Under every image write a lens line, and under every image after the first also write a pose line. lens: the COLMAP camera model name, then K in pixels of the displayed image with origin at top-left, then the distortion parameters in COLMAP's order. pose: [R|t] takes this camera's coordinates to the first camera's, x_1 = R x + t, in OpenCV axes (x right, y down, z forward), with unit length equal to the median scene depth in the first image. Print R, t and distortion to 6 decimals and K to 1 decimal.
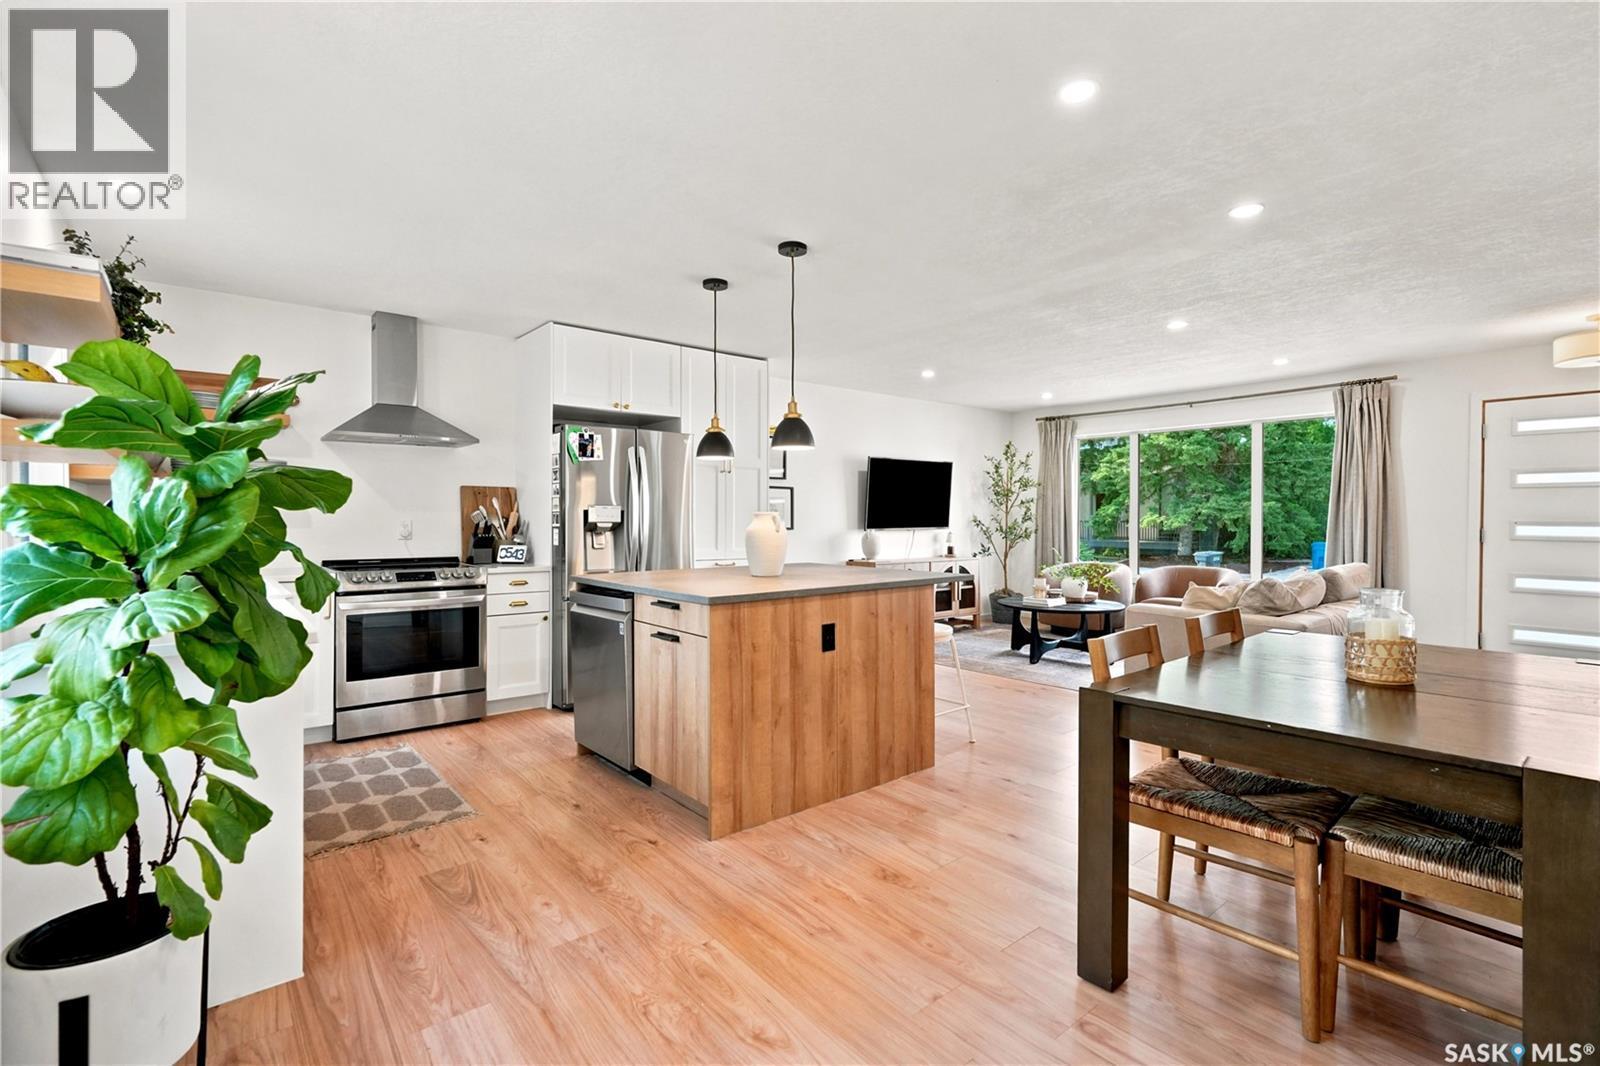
lens RADIAL K [[722.3, 0, 800.0], [0, 722.3, 533.0], [0, 0, 1]] dist [-0.003142, -0.000245]
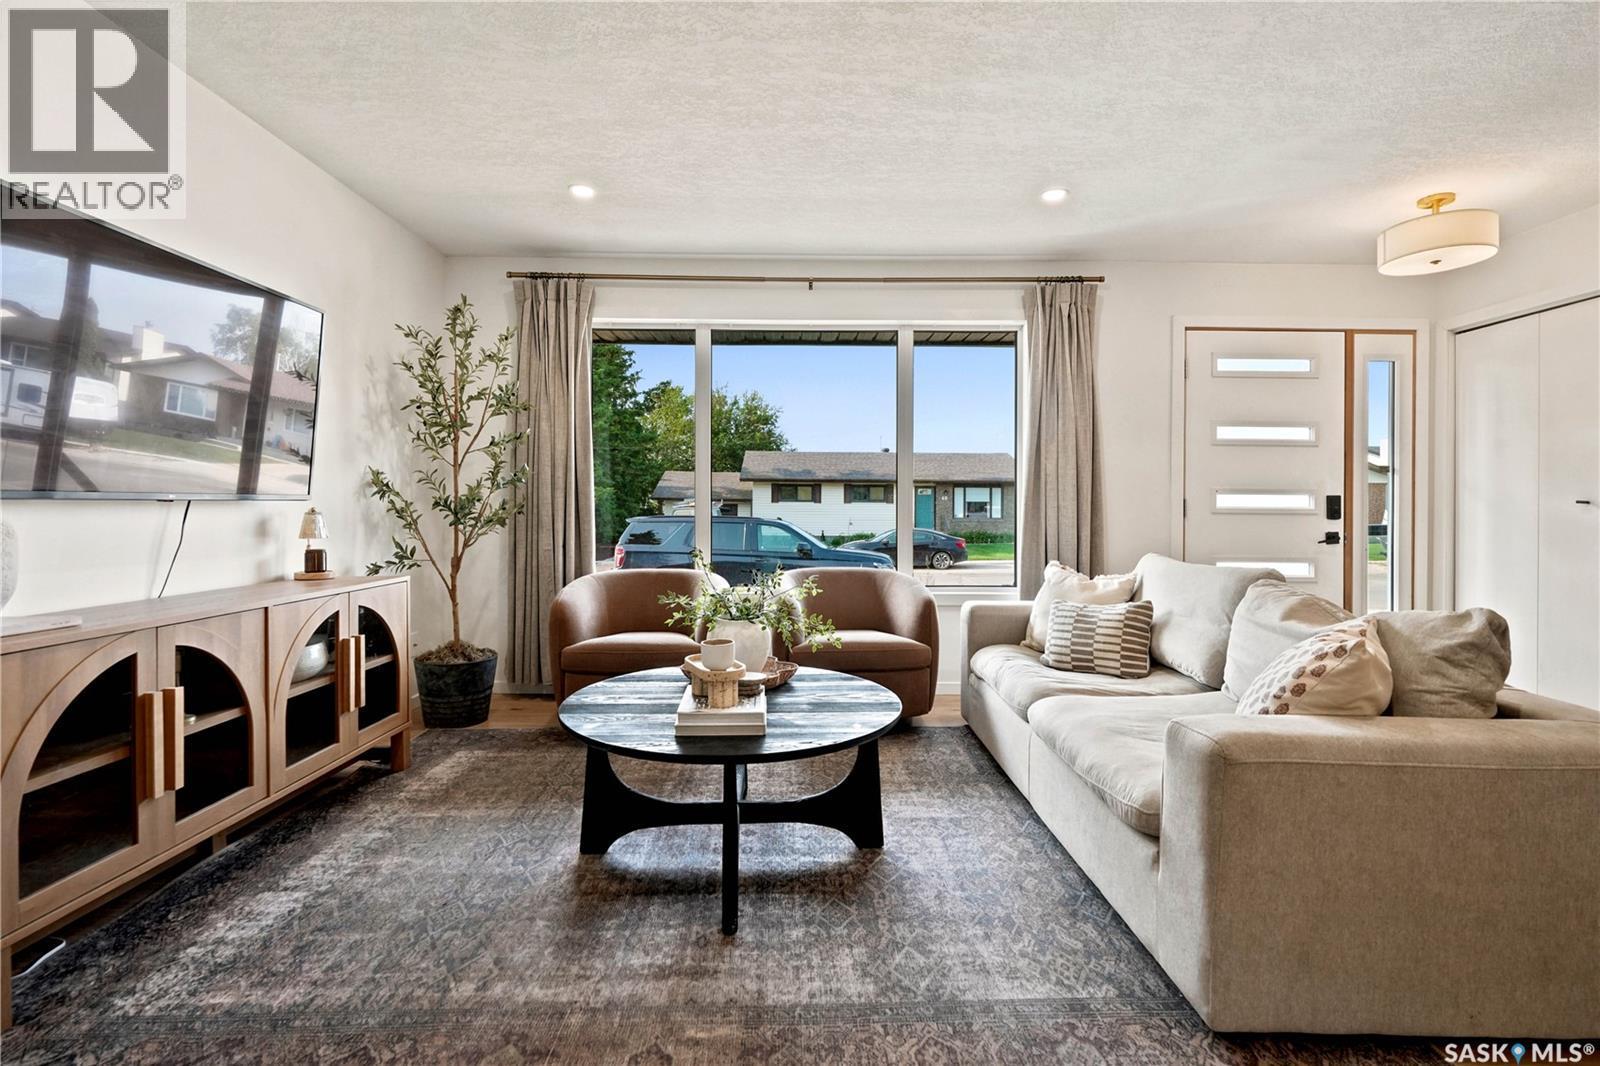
lens RADIAL K [[736.2, 0, 797.5], [0, 736.2, 512.0], [0, 0, 1]] dist [0.000816, 0.000514]
pose [[0.626242, -0.001864, 0.779627, 0.076539], [0.013086, 0.999881, -0.008121, 0.006086], [-0.779519, 0.015288, 0.626192, 0.596232]]
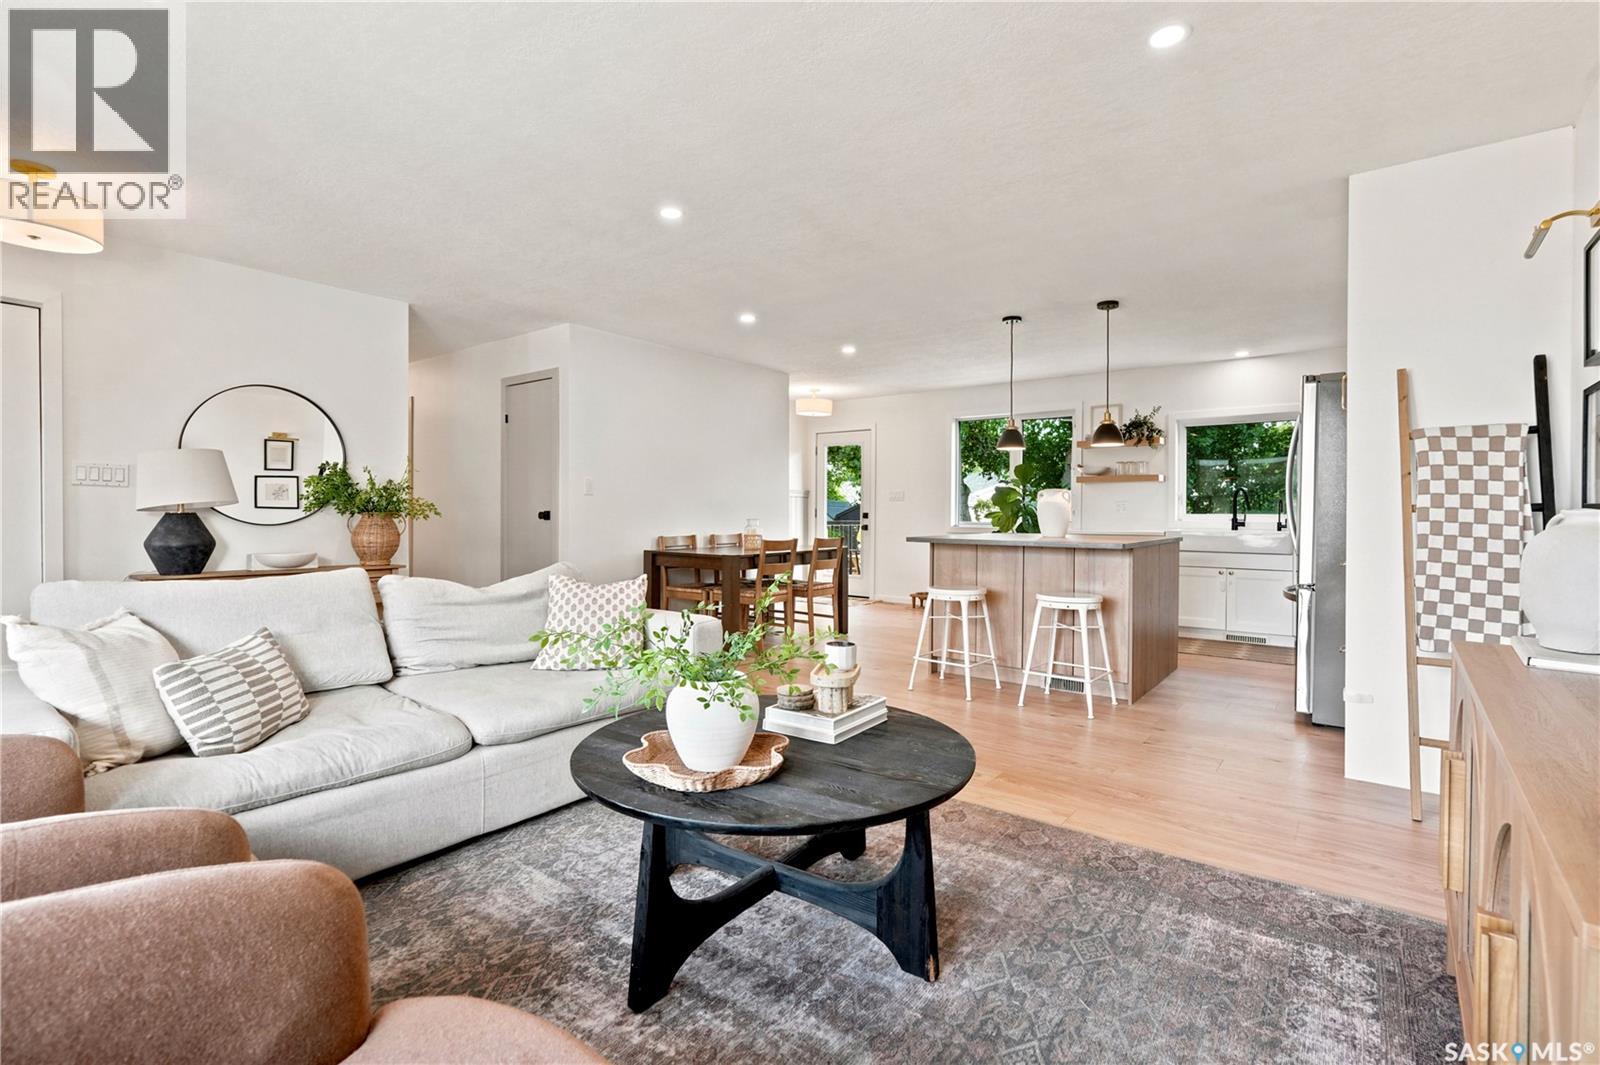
lens RADIAL K [[736.2, 0, 797.5], [0, 736.2, 511.5], [0, 0, 1]] dist [0.000816, 0.000514]
pose [[-0.974891, -0.004093, -0.222645, 0.336887], [-0.009428, 0.999693, 0.022905, -0.006940], [0.222483, 0.024429, -0.974630, 1.044084]]
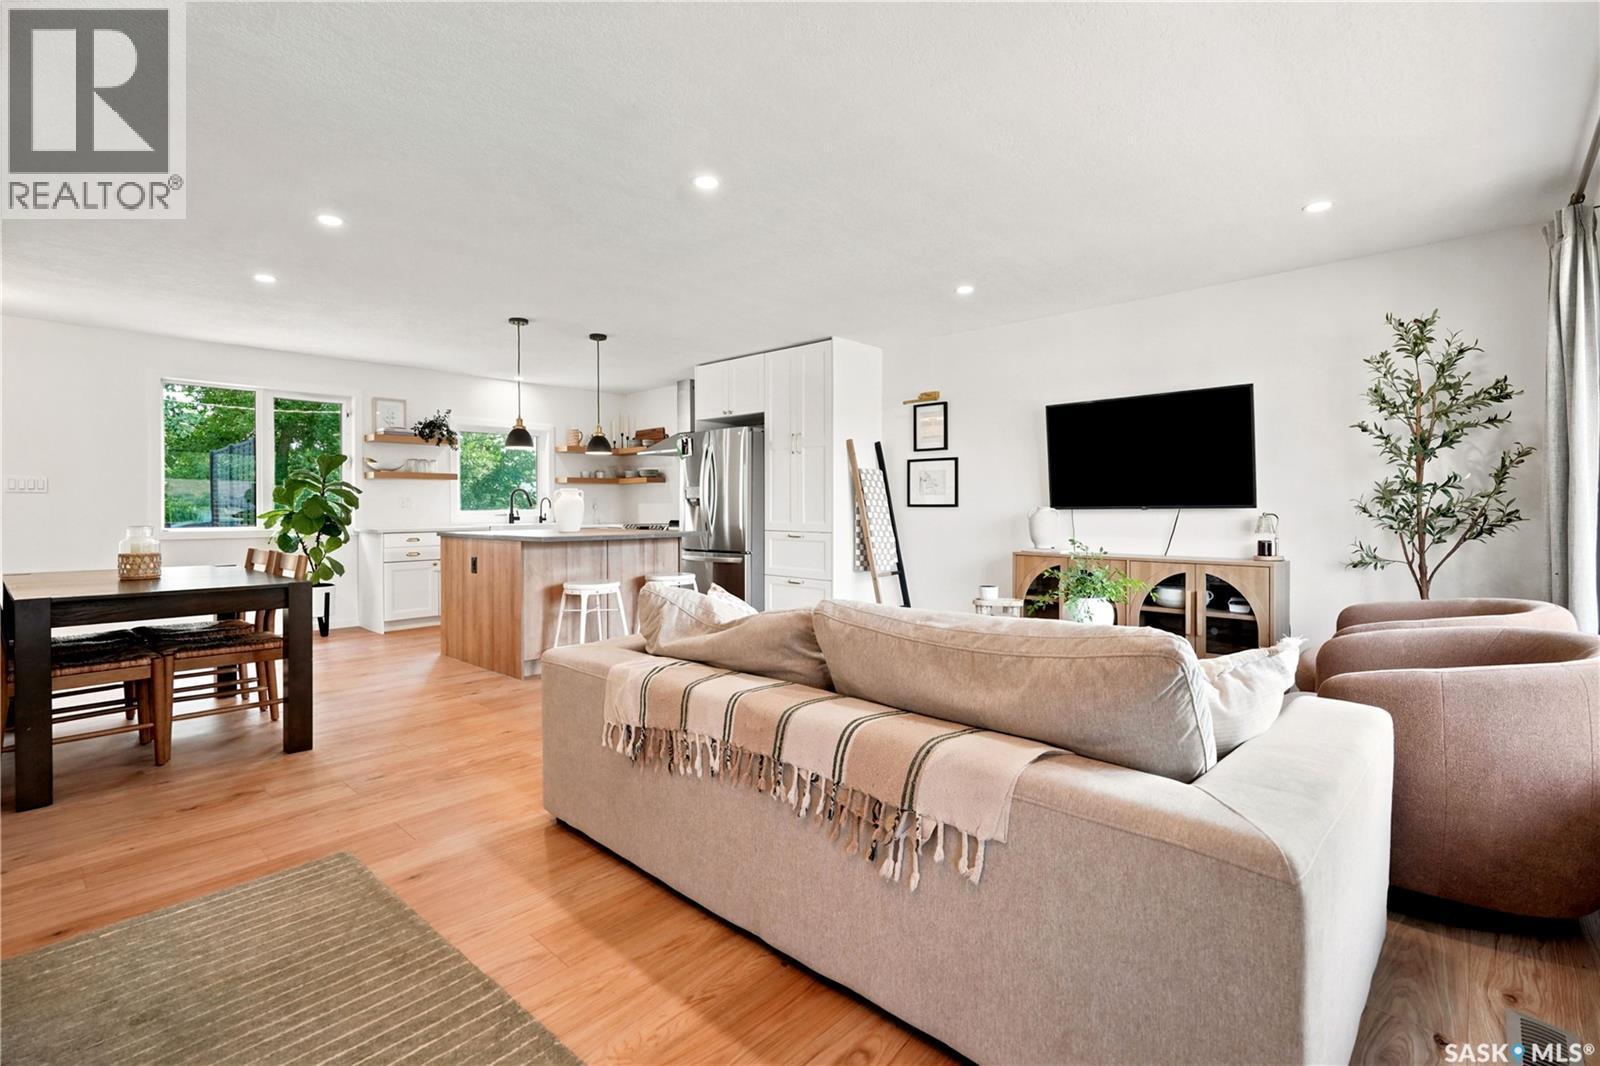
lens RADIAL K [[736.2, 0, 797.5], [0, 736.2, 512.0], [0, 0, 1]] dist [0.000816, 0.000514]
pose [[0.135923, 0.006233, -0.990700, 0.712871], [-0.018855, 0.999815, 0.003703, 0.001618], [0.990540, 0.018177, 0.136016, 0.594326]]
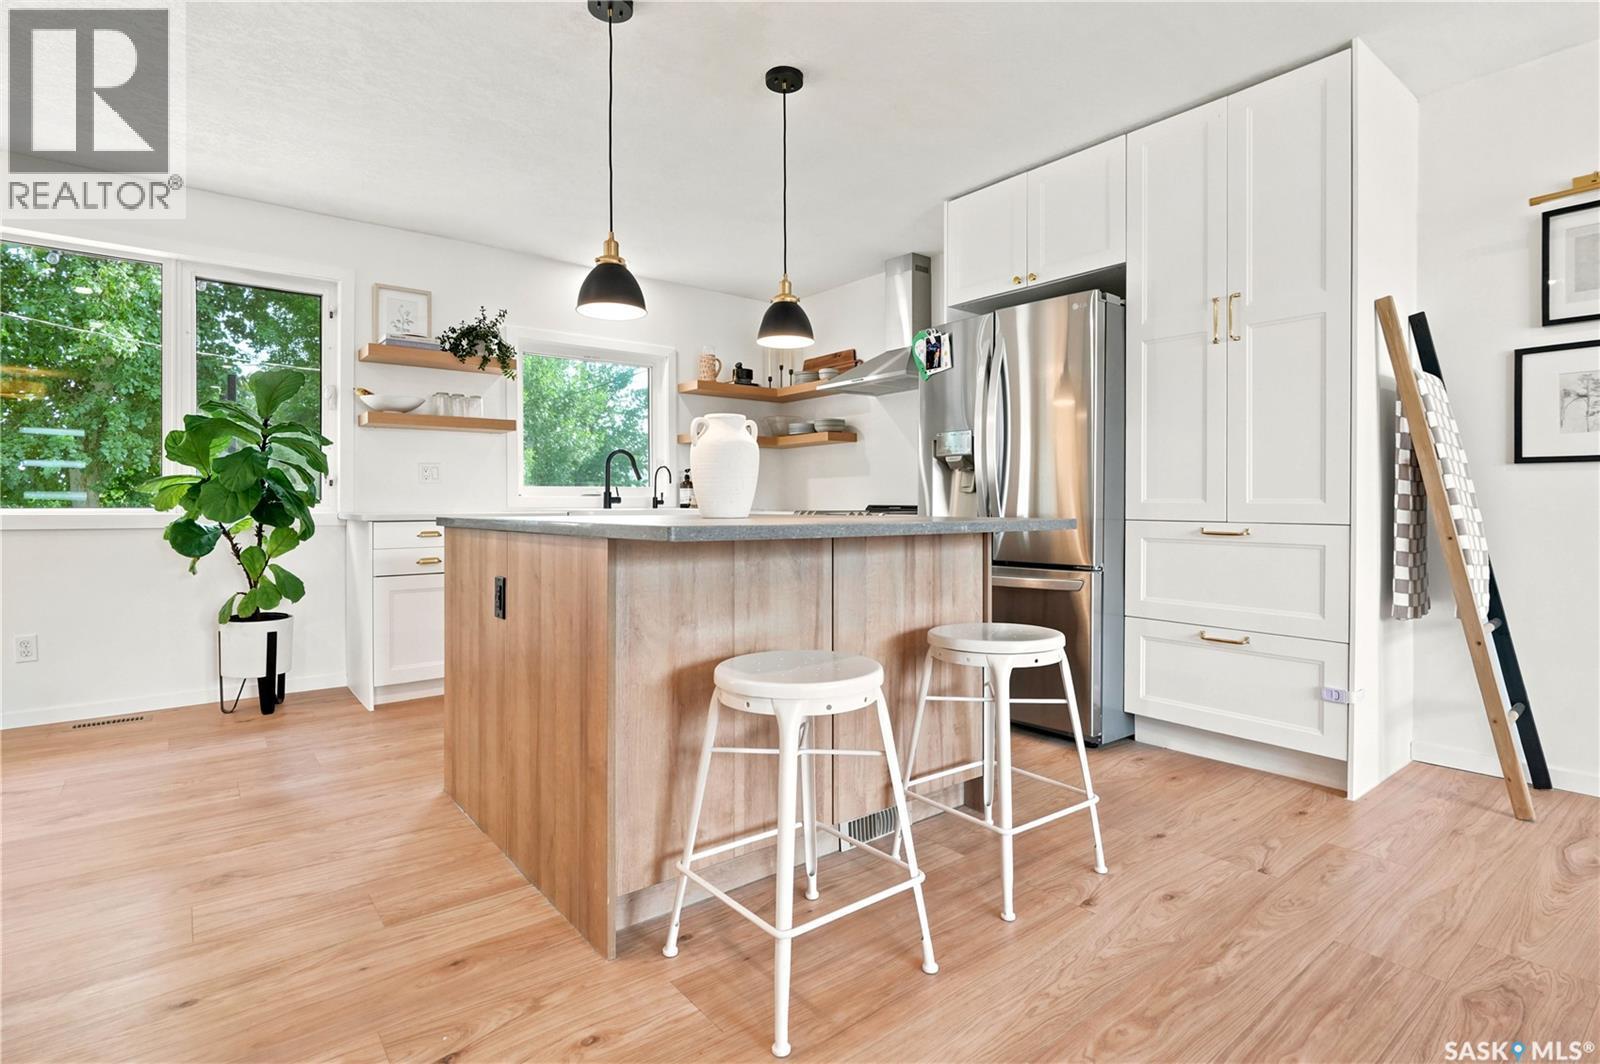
lens RADIAL K [[783.4, 0, 797.2], [0, 783.4, 505.7], [0, 0, 1]] dist [-0.001728, -0.000126]
pose [[-0.013170, 0.001649, -0.999912, 0.296118], [-0.021209, 0.999773, 0.001928, 0.021576], [0.999688, 0.021233, -0.013132, 0.506372]]
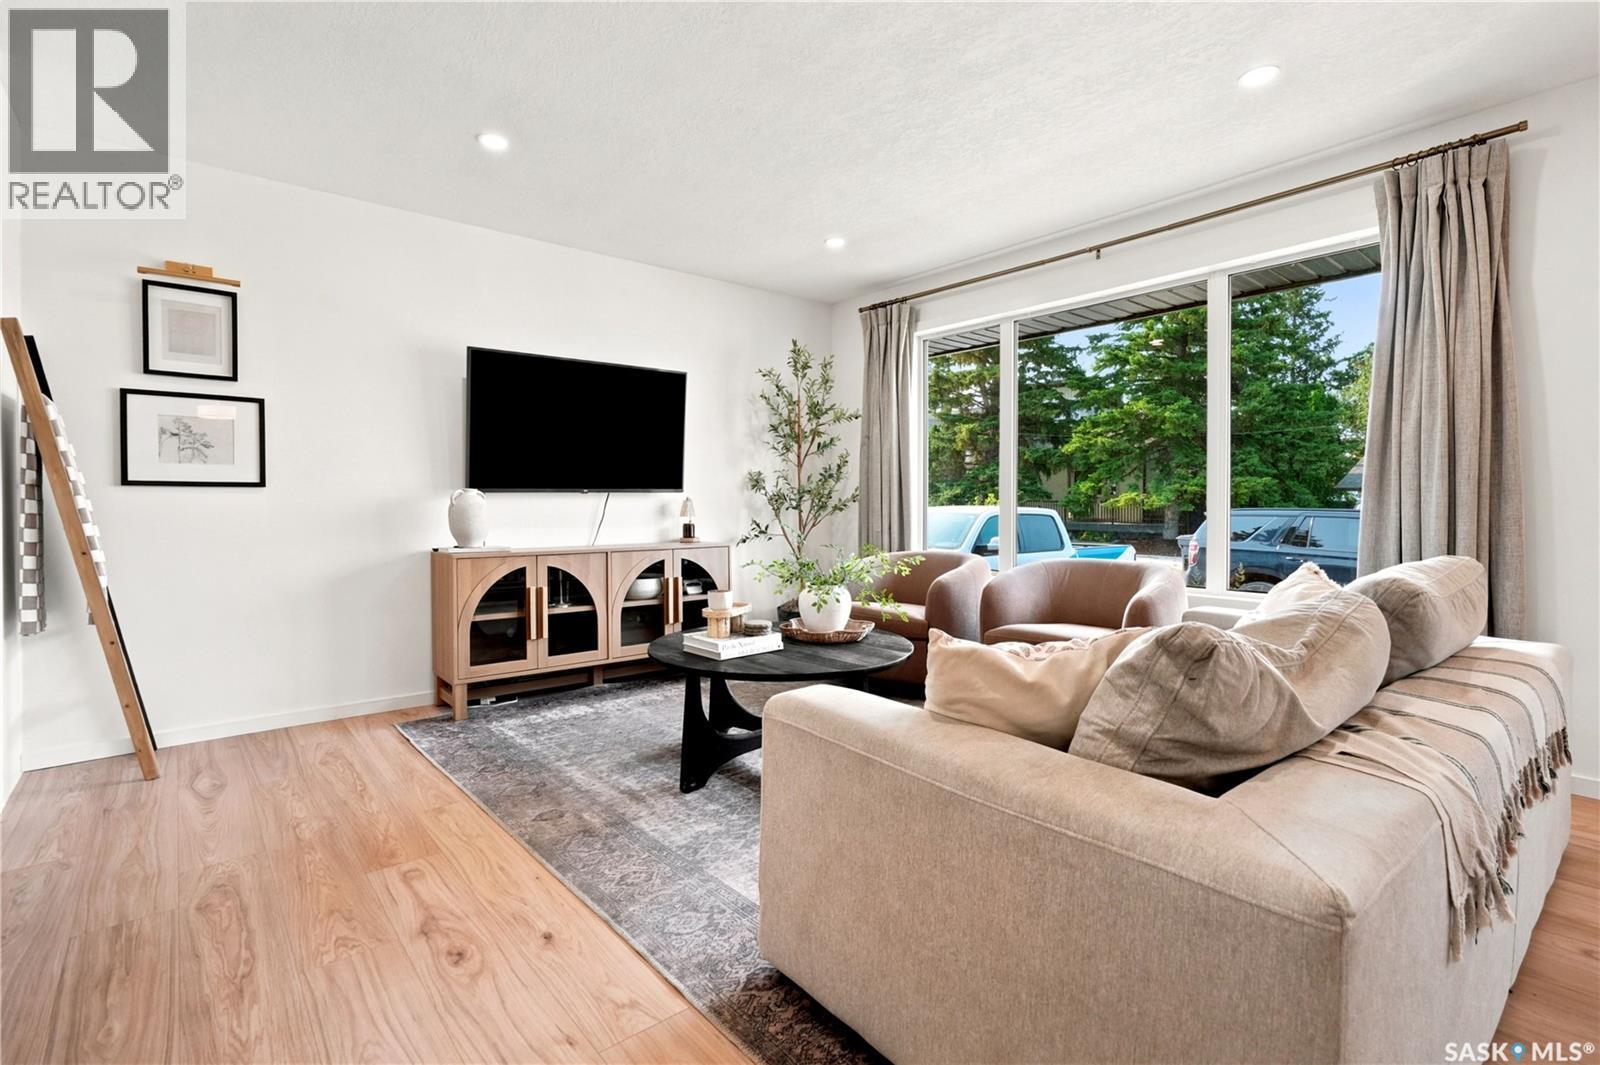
lens RADIAL K [[742.7, 0, 803.9], [0, 742.7, 516.8], [0, 0, 1]] dist [0.002033, 0.000991]
pose [[0.999826, -0.001448, 0.018573, 0.292751], [0.001462, 0.999999, -0.000748, 0.013903], [-0.018572, 0.000775, 0.999827, 0.425416]]
